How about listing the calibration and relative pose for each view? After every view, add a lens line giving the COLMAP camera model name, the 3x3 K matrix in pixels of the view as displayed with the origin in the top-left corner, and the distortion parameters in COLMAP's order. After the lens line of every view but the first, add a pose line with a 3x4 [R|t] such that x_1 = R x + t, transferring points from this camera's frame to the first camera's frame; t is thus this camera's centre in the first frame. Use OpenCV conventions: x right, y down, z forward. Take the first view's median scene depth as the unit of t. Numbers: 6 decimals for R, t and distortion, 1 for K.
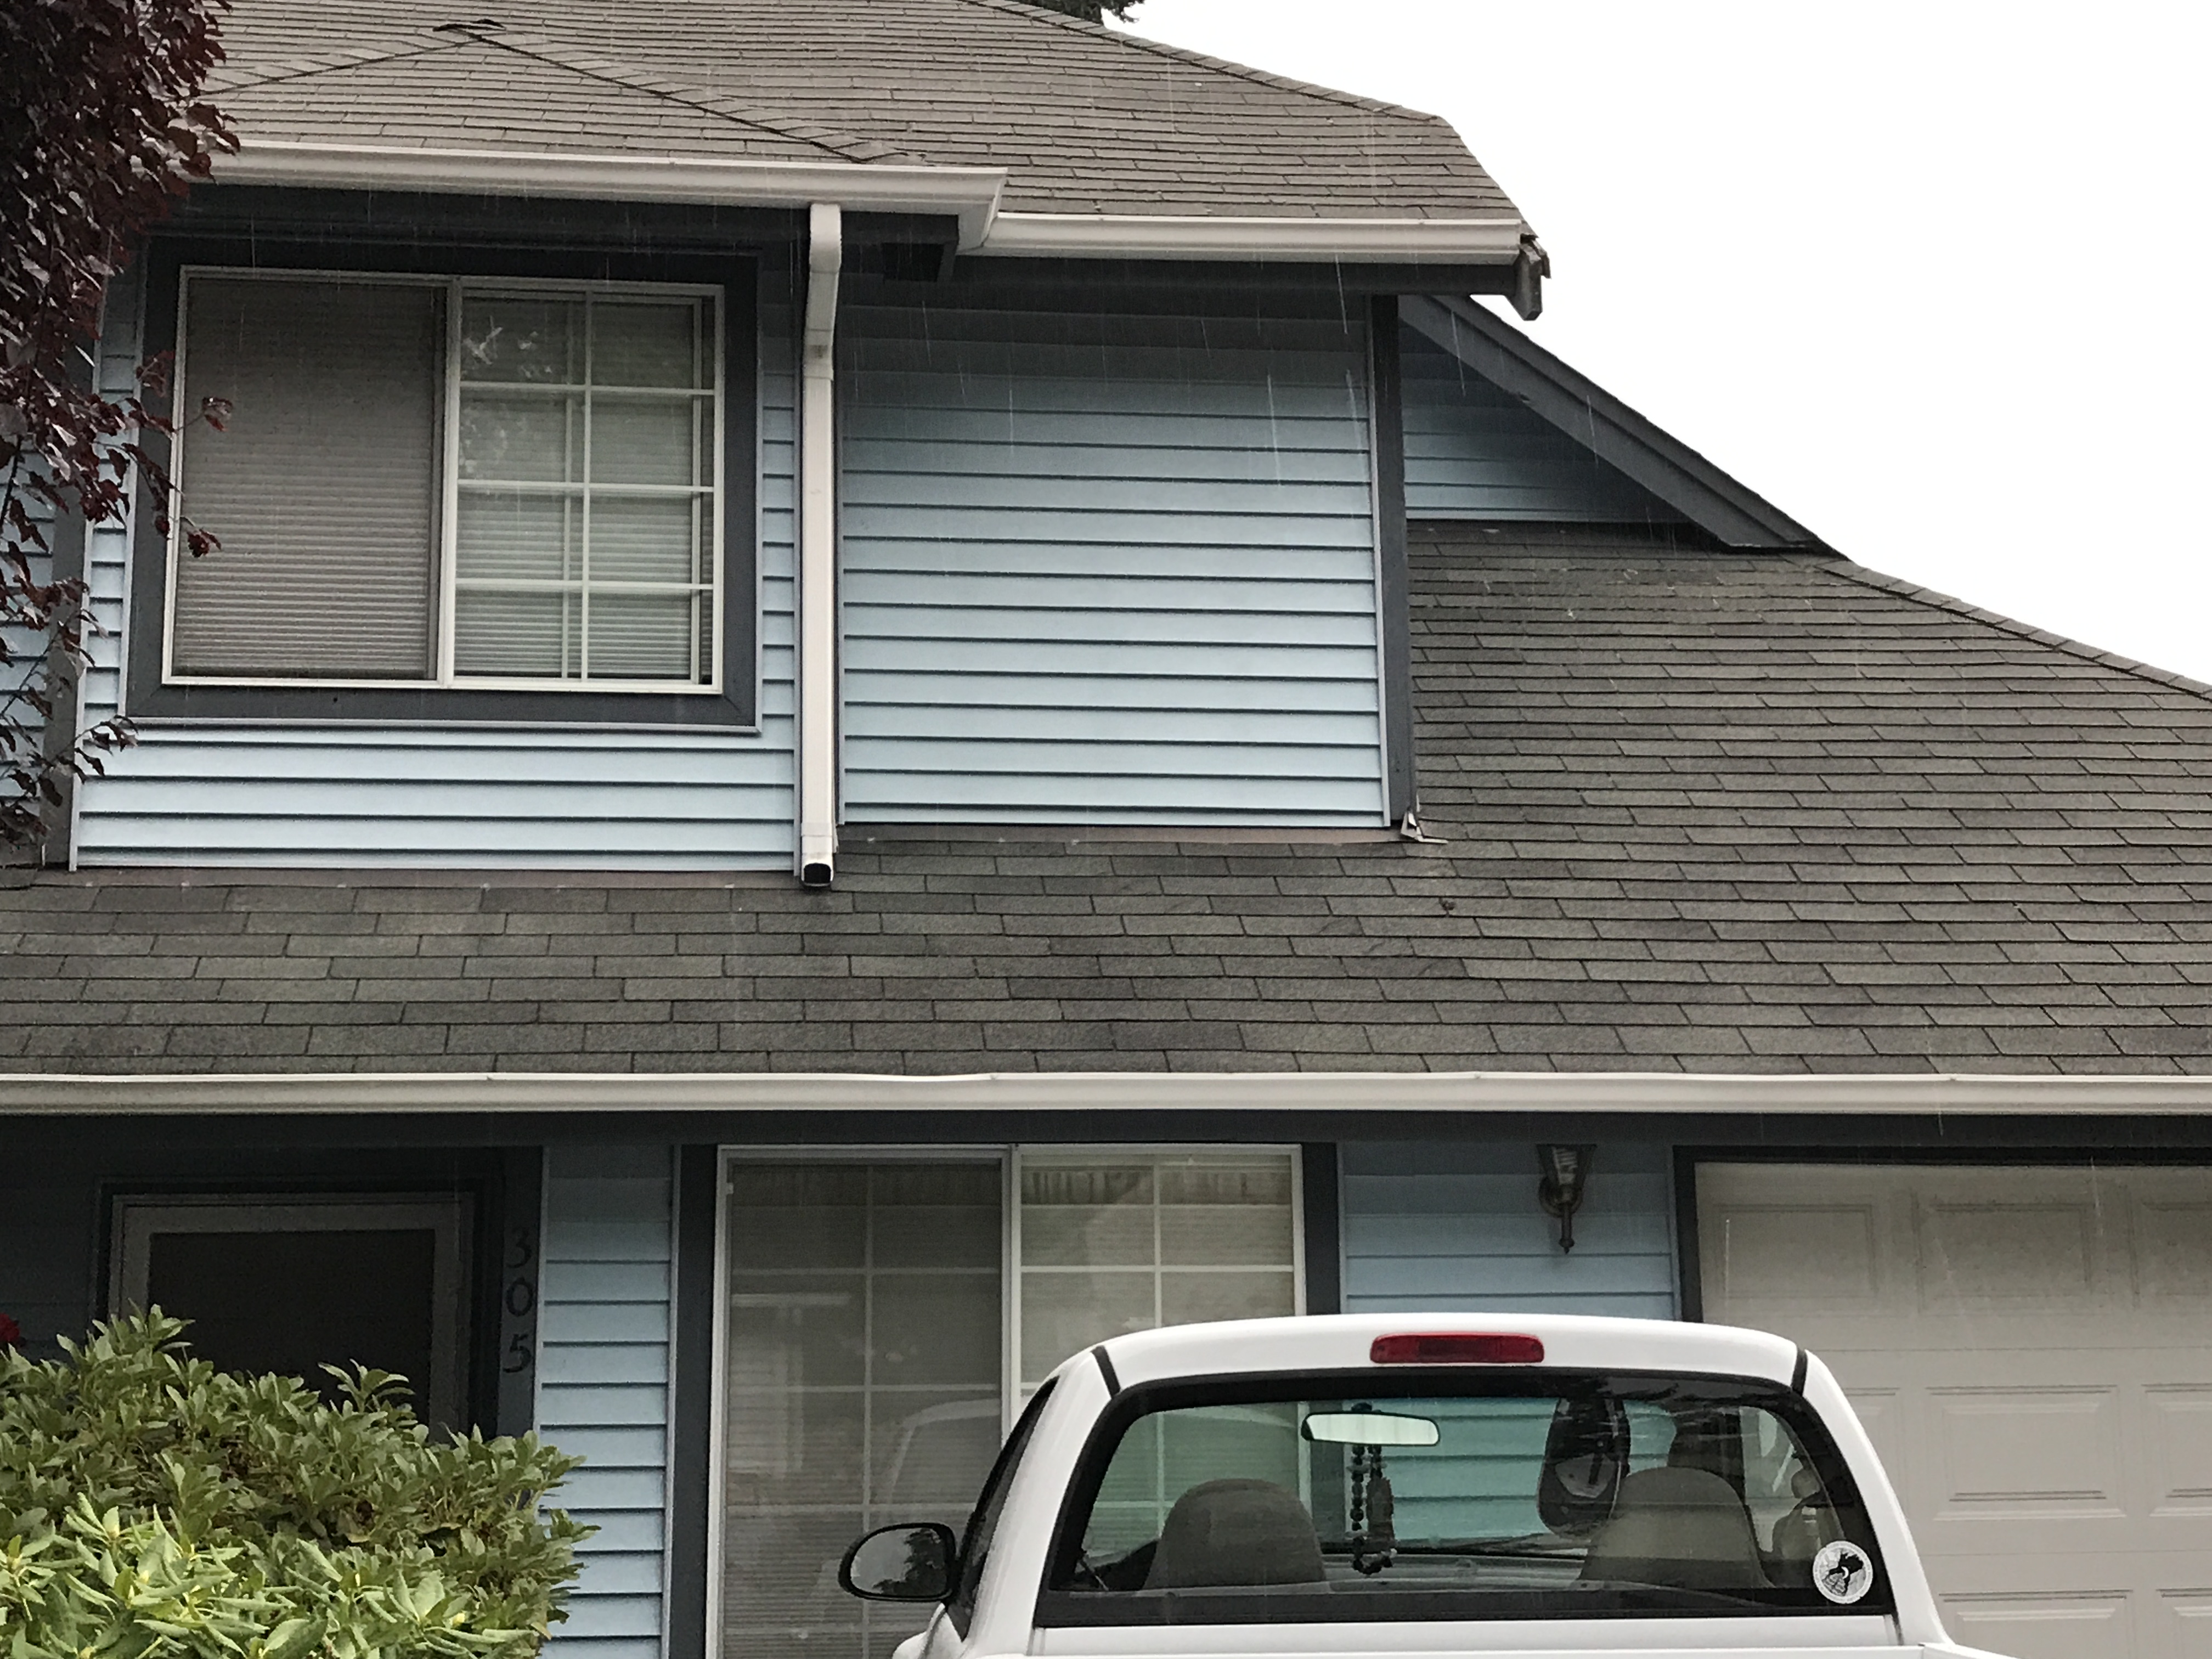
lens RADIAL K [[3335.8, 0, 1106.0], [0, 3335.8, 829.5], [0, 0, 1]] dist [0.319145, -1.233643]
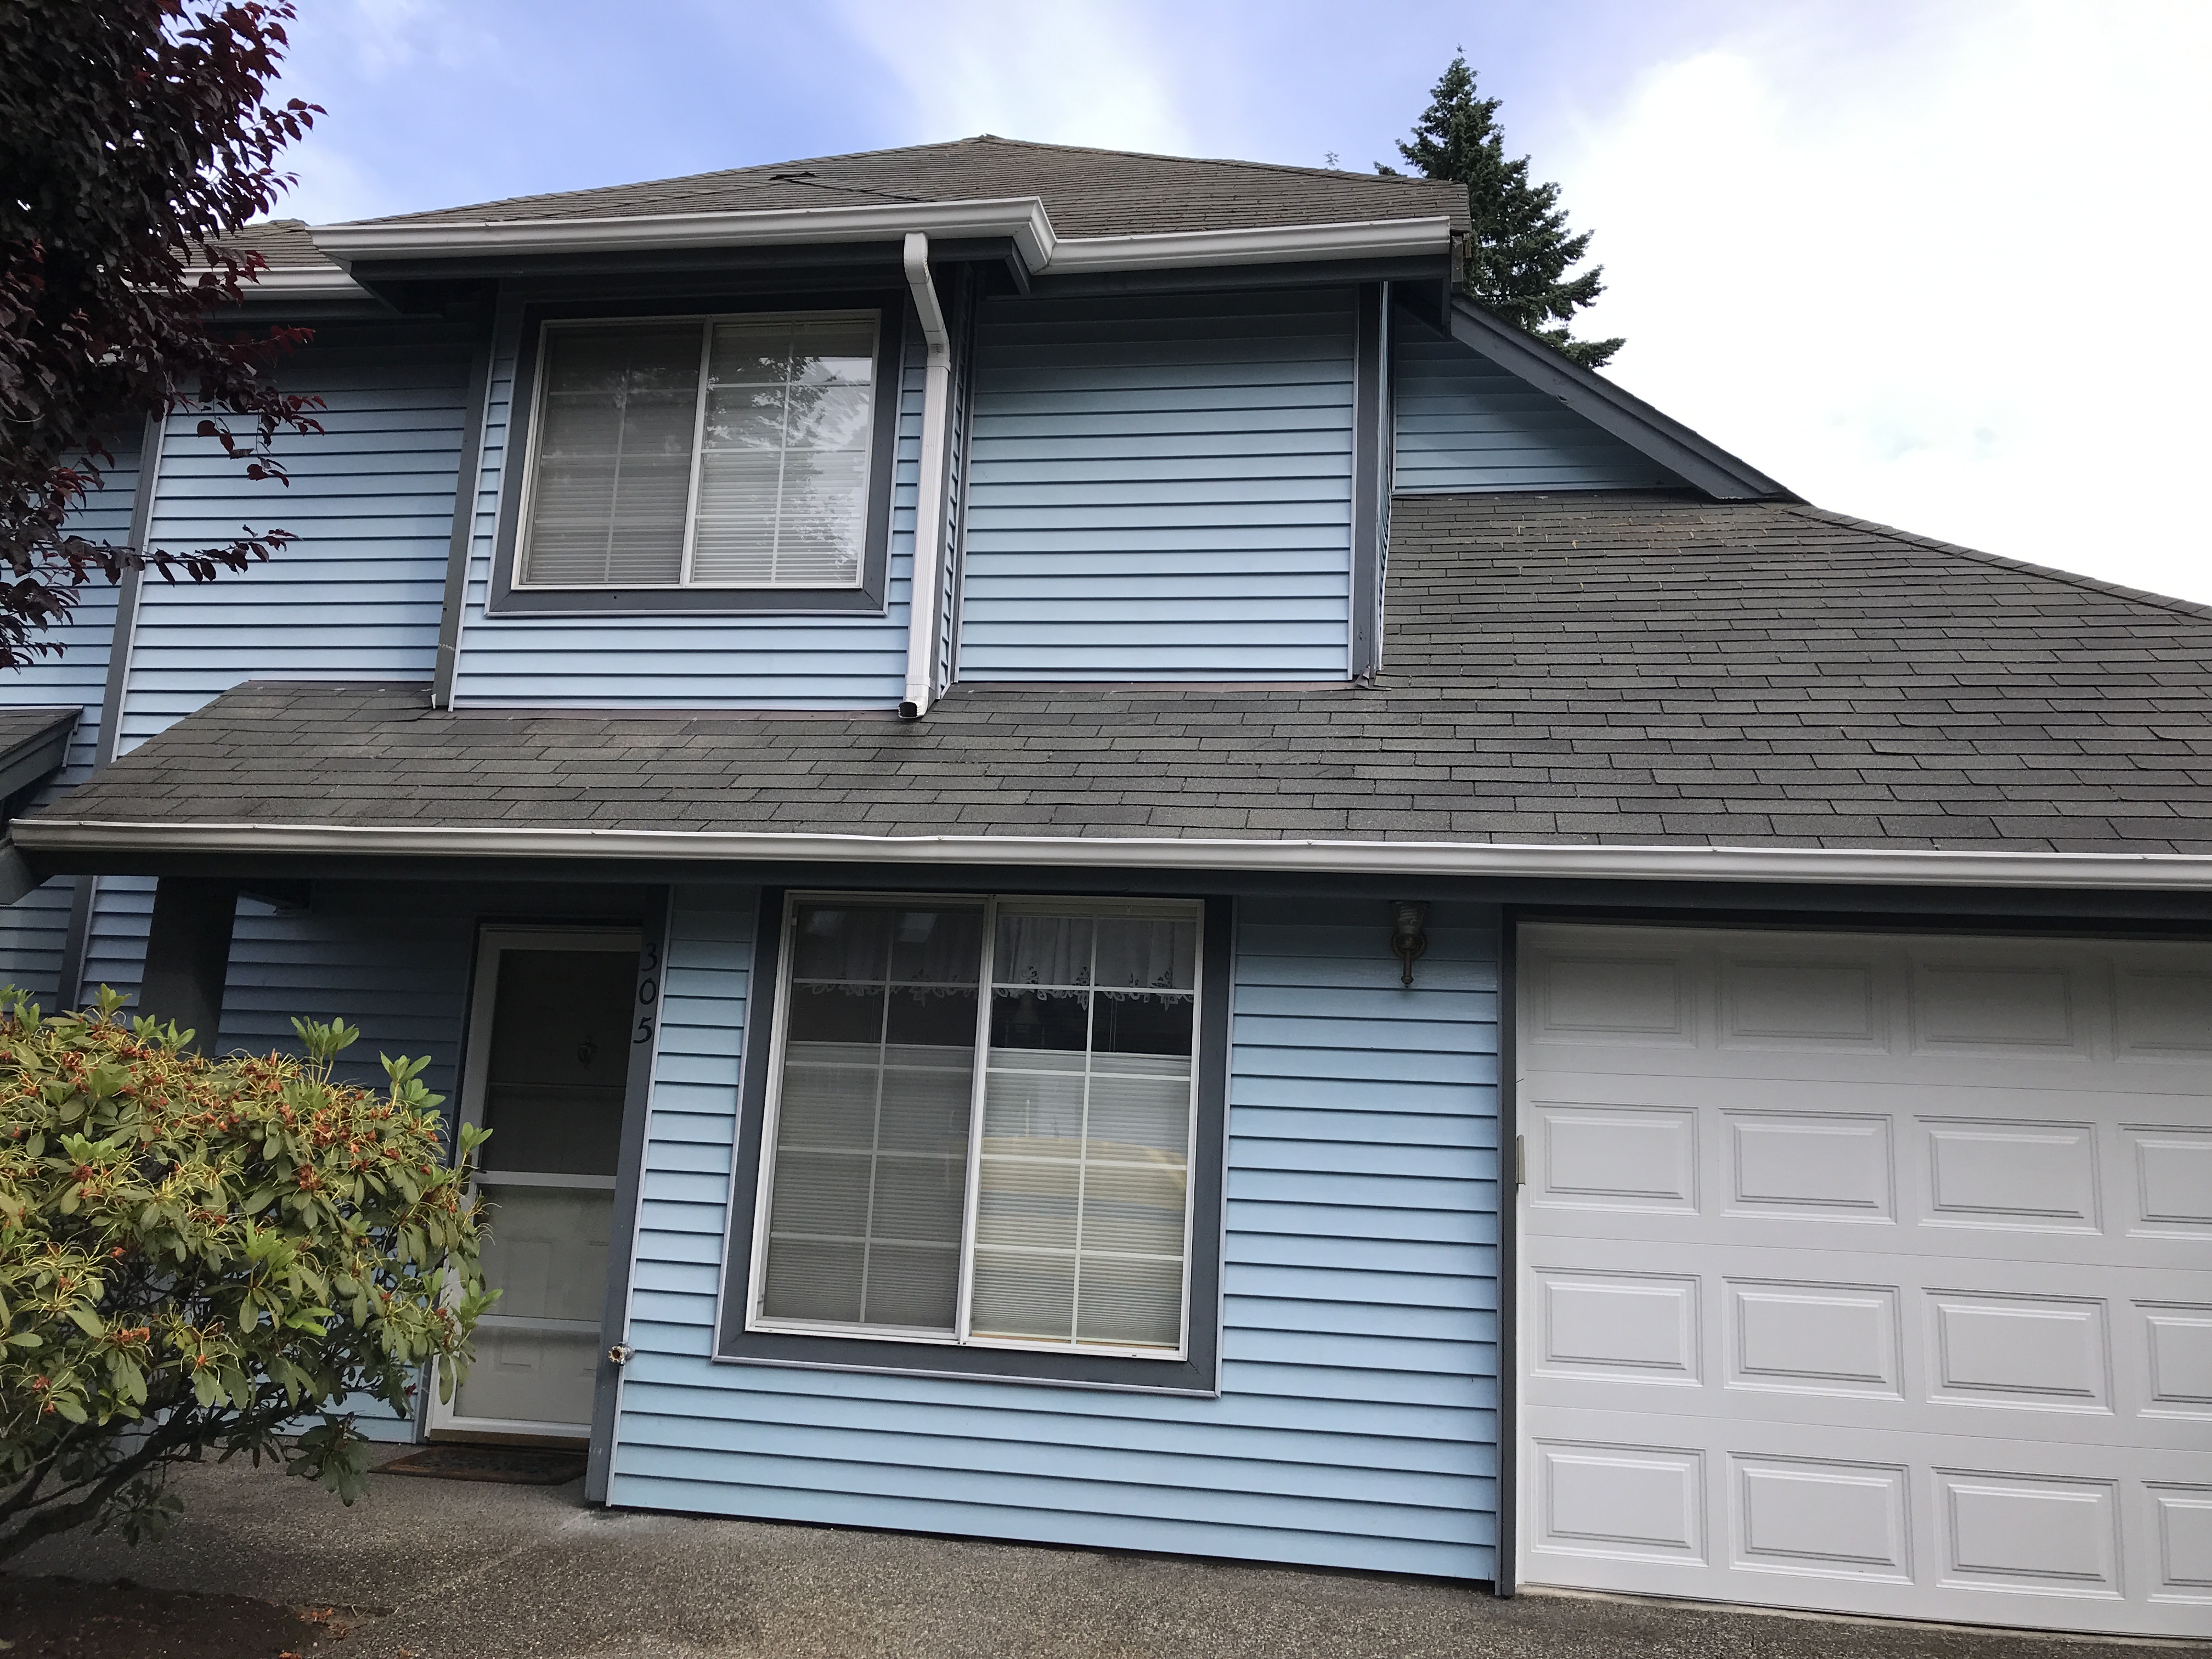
lens RADIAL K [[1811.5, 0, 1101.5], [0, 1811.5, 820.7], [0, 0, 1]] dist [0.118167, -0.241671]
pose [[0.954269, 0.002908, -0.298936, 0.217118], [-0.002599, 0.999996, 0.001431, 0.057707], [0.298939, -0.000588, 0.954272, 0.286332]]
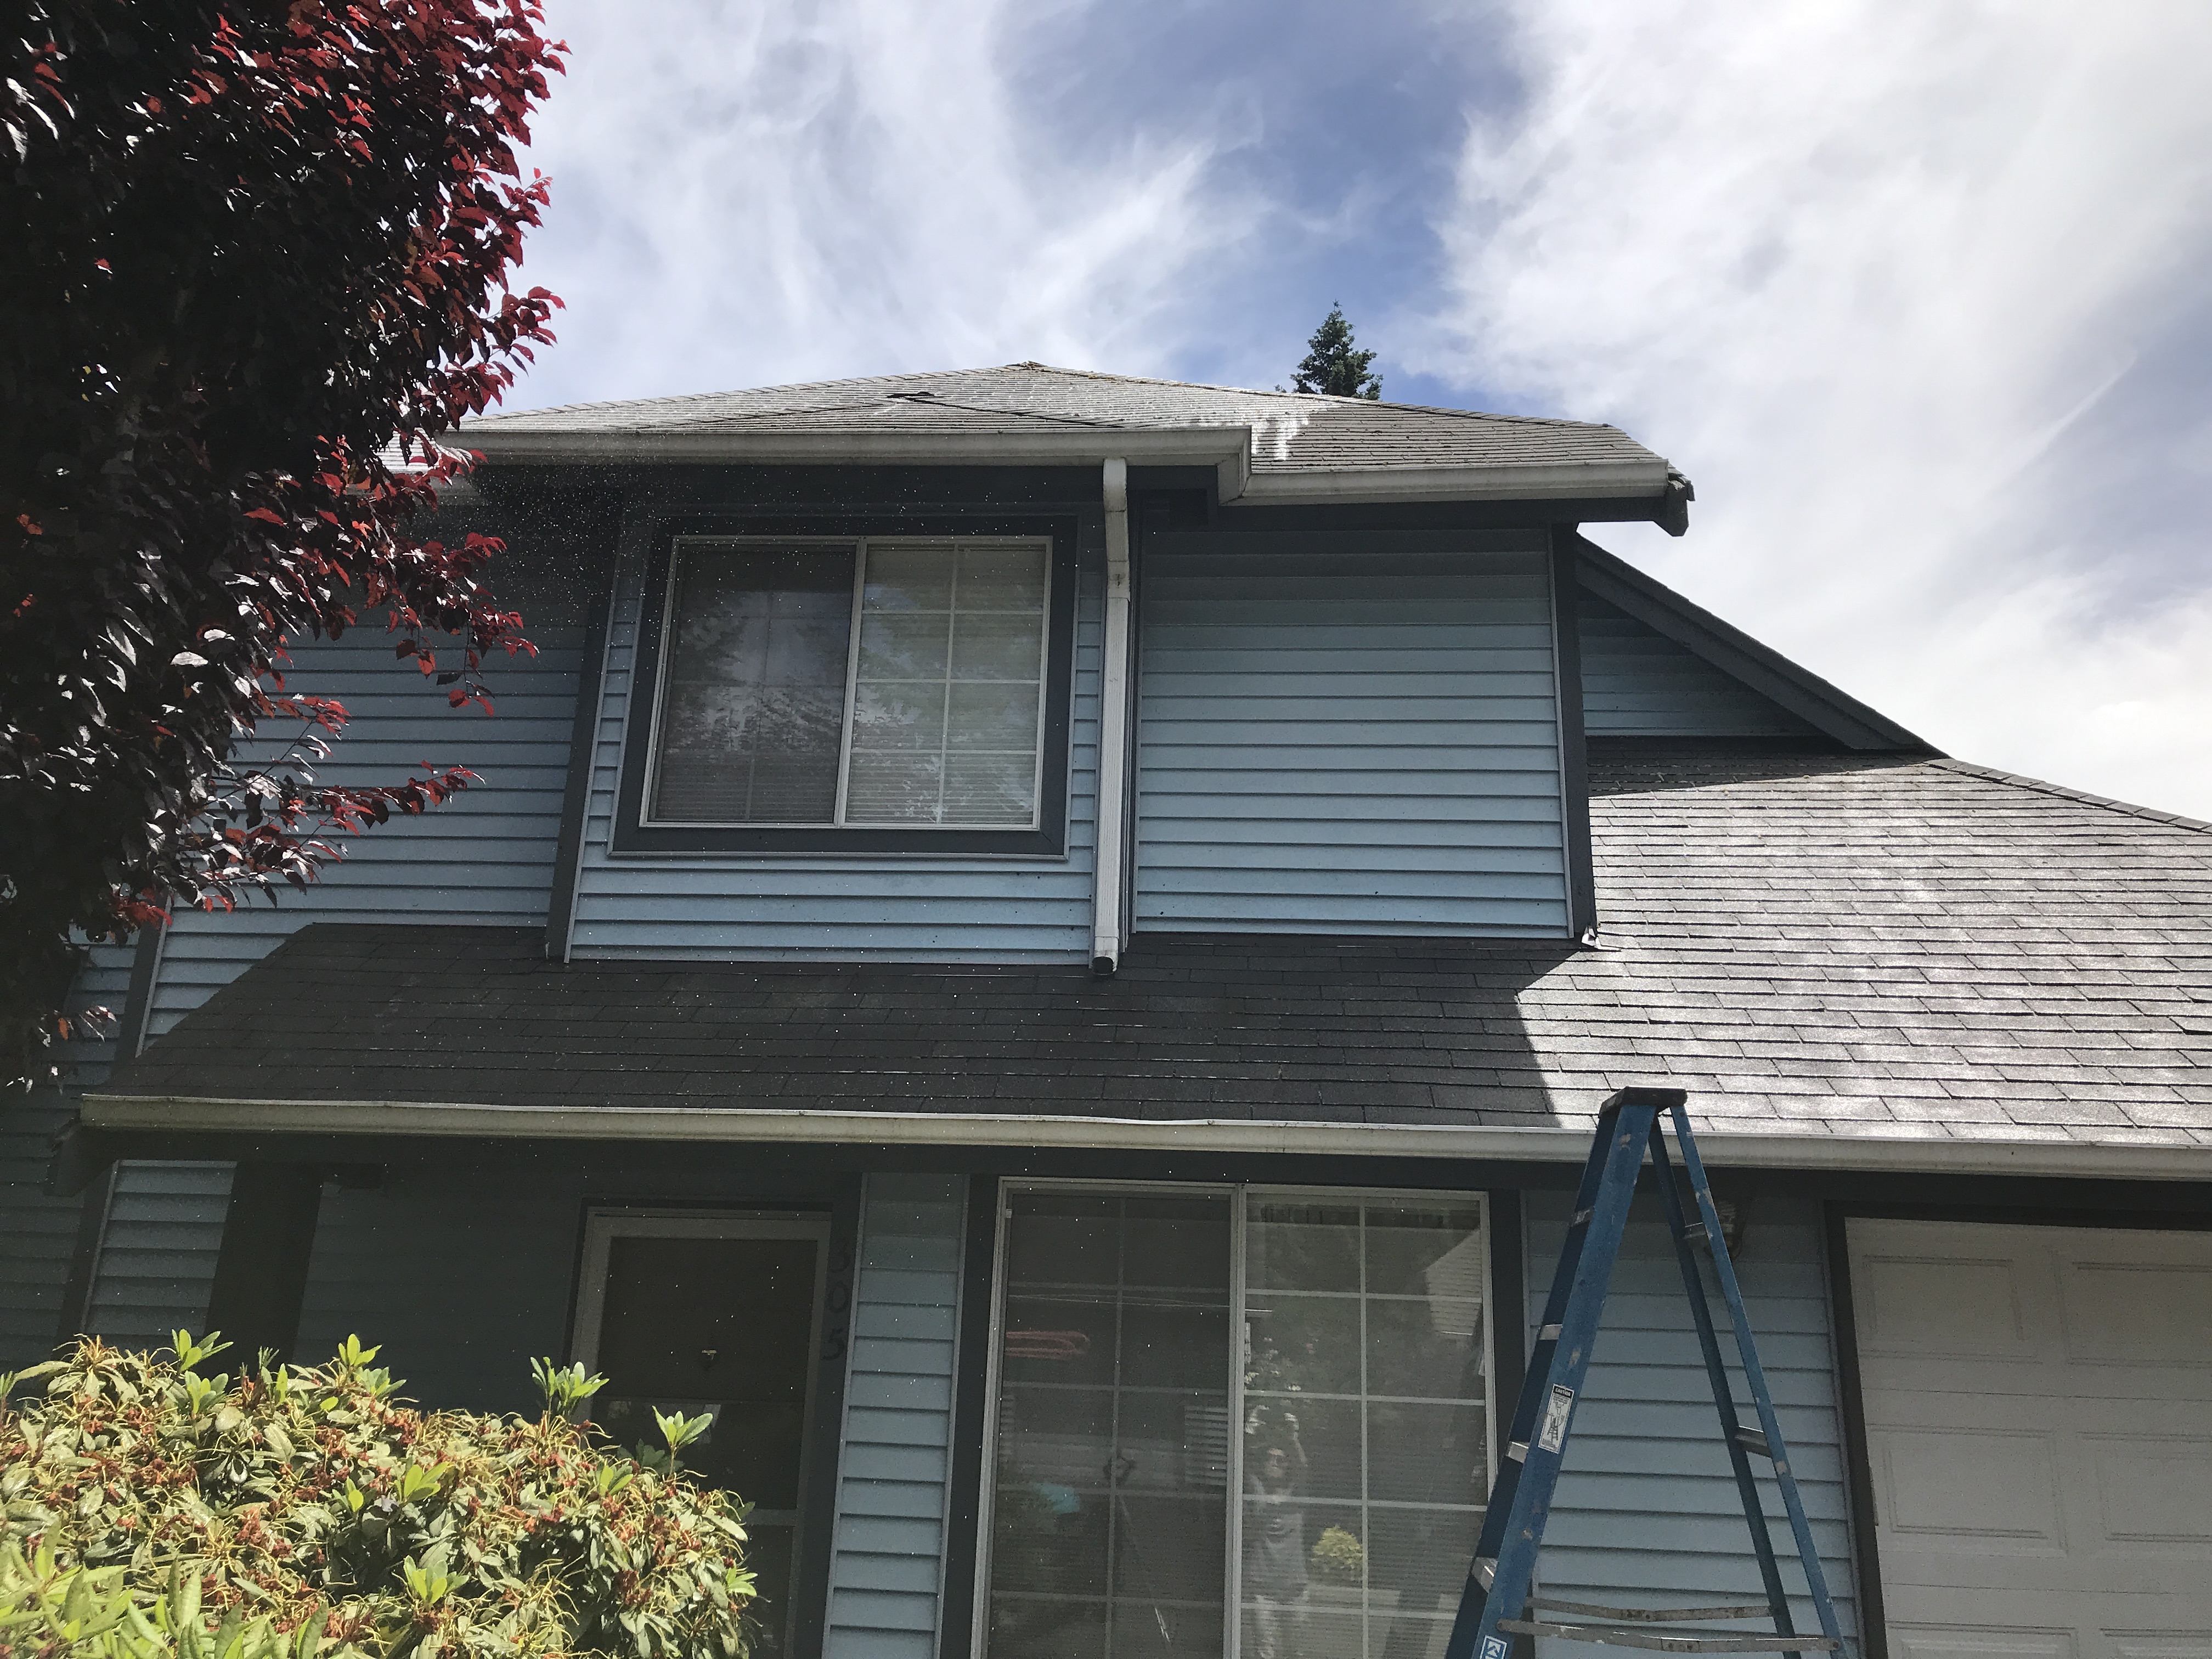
lens RADIAL K [[1811.5, 0, 1101.5], [0, 1811.5, 820.7], [0, 0, 1]] dist [0.118167, -0.241671]
pose [[0.979198, -0.016170, -0.202263, 0.053301], [-0.007476, 0.993268, -0.115601, 0.037358], [0.202770, 0.114708, 0.972485, 0.313183]]
